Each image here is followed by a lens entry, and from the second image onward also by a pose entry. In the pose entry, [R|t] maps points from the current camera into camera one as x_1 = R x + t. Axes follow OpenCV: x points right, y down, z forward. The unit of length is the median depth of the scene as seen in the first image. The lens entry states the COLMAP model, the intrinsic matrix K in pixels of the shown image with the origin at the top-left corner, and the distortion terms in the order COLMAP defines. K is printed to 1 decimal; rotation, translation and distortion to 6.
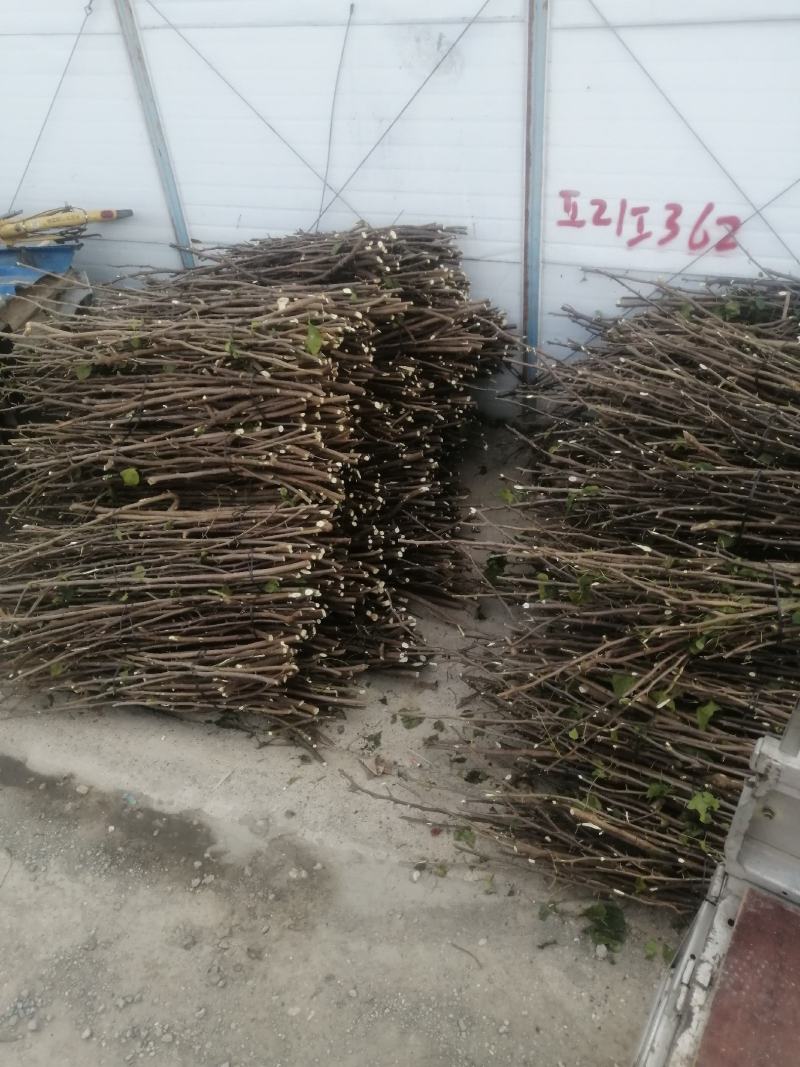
lens RADIAL K [[765.1, 0, 400.0], [0, 765.1, 533.5], [0, 0, 1]] dist [-0.006536, -0.001068]
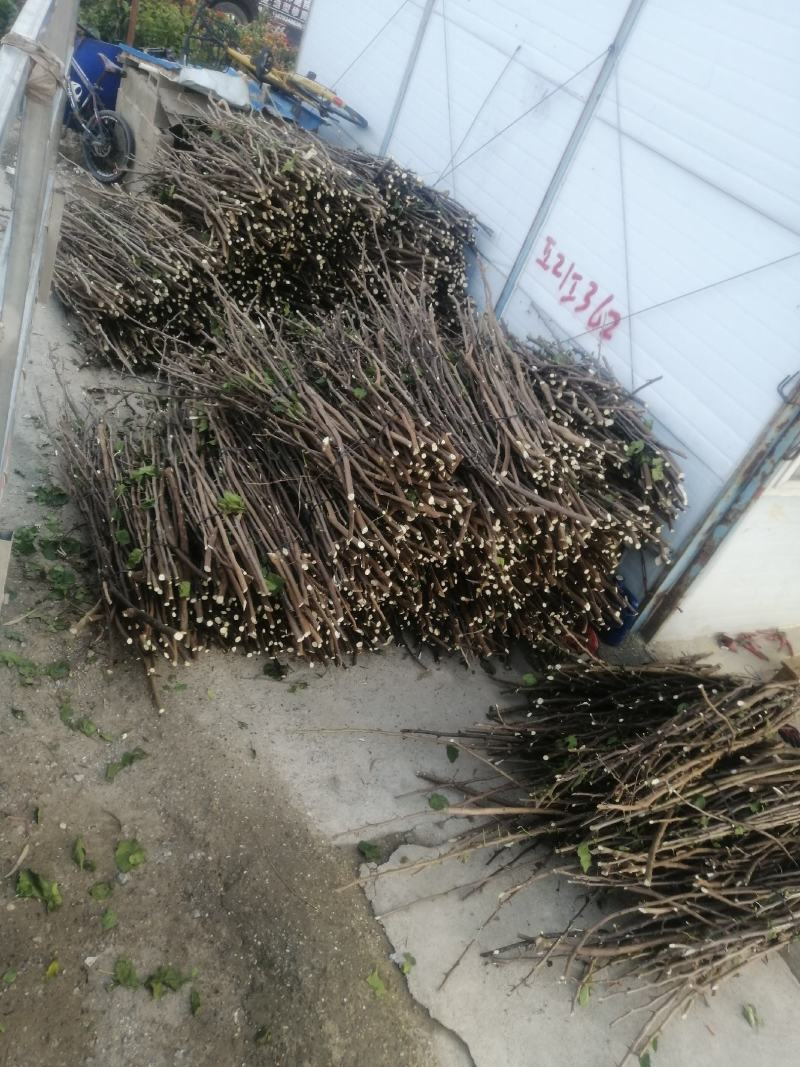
lens RADIAL K [[765.1, 0, 400.0], [0, 765.1, 533.5], [0, 0, 1]] dist [-0.006536, -0.001068]
pose [[0.652758, 0.674527, -0.344848, 0.846958], [-0.721963, 0.691801, -0.013423, 0.082879], [0.229512, 0.257730, 0.938562, -0.105602]]
